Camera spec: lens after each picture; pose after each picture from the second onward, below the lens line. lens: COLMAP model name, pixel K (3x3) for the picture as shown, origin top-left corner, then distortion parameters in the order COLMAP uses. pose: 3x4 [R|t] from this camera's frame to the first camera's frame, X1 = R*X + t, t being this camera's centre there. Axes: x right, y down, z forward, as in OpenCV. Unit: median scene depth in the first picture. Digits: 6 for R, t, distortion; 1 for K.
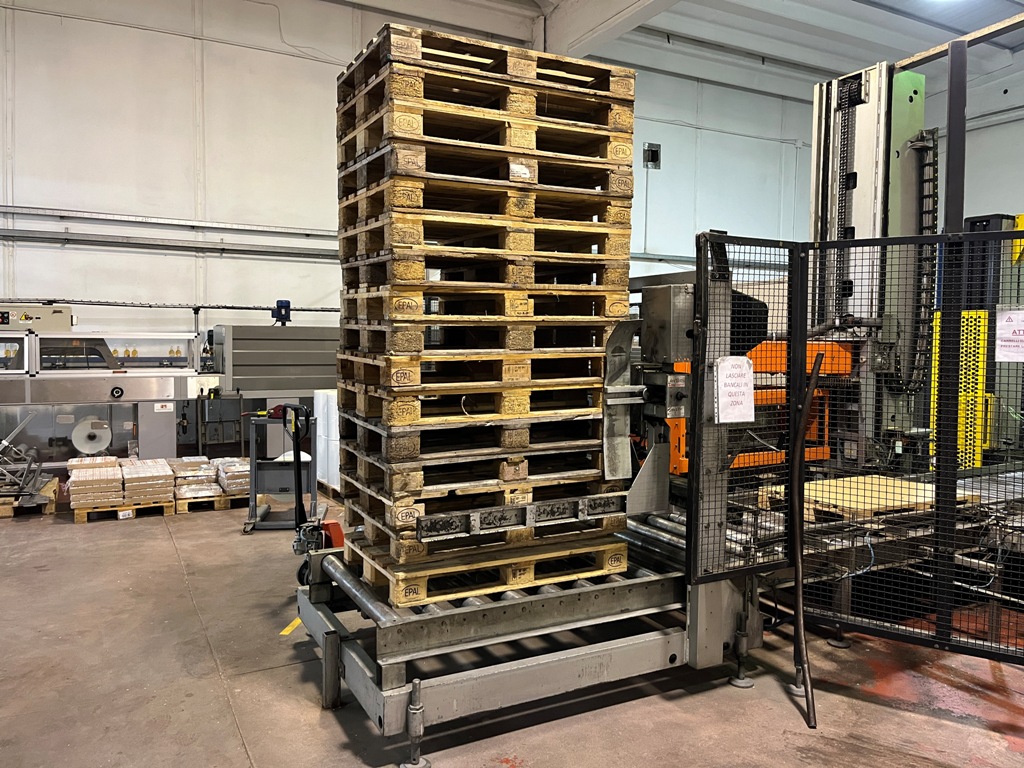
lens RADIAL K [[775.7, 0, 517.3], [0, 775.7, 384.0], [0, 0, 1]] dist [0.071558, -0.103466]
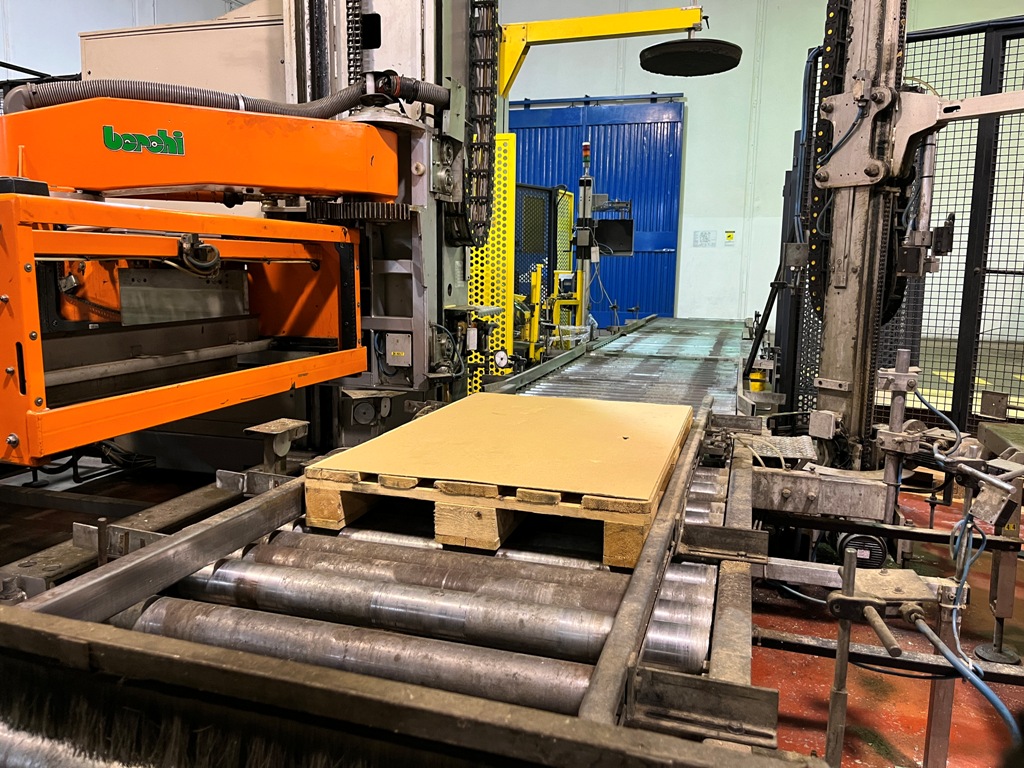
lens RADIAL K [[777.1, 0, 512.0], [0, 777.1, 384.0], [0, 0, 1]] dist [0.057286, -0.083459]
pose [[0.710568, -0.101066, 0.696332, 0.116669], [0.030416, 0.993117, 0.113105, 0.050757], [-0.702970, -0.059189, 0.708752, 0.582059]]
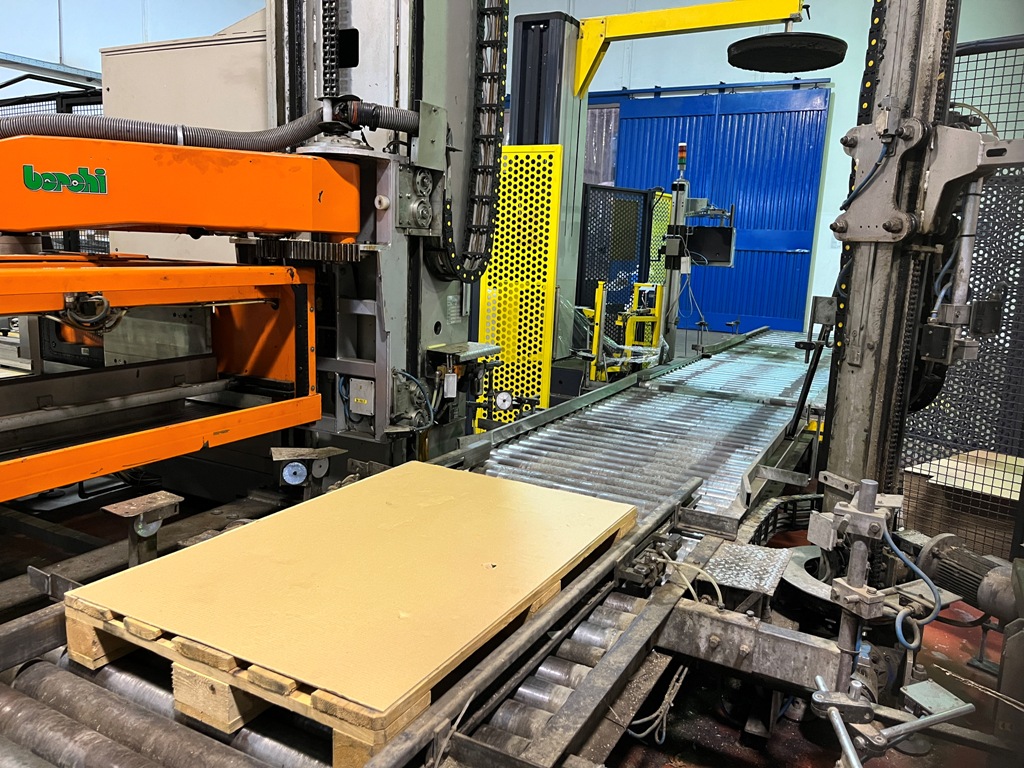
lens RADIAL K [[775.7, 0, 517.3], [0, 775.7, 384.0], [0, 0, 1]] dist [0.071558, -0.103466]
pose [[0.829742, -0.070633, 0.553660, 0.242444], [-0.005019, 0.990976, 0.133944, 0.012061], [-0.558125, -0.113918, 0.821900, 0.559194]]
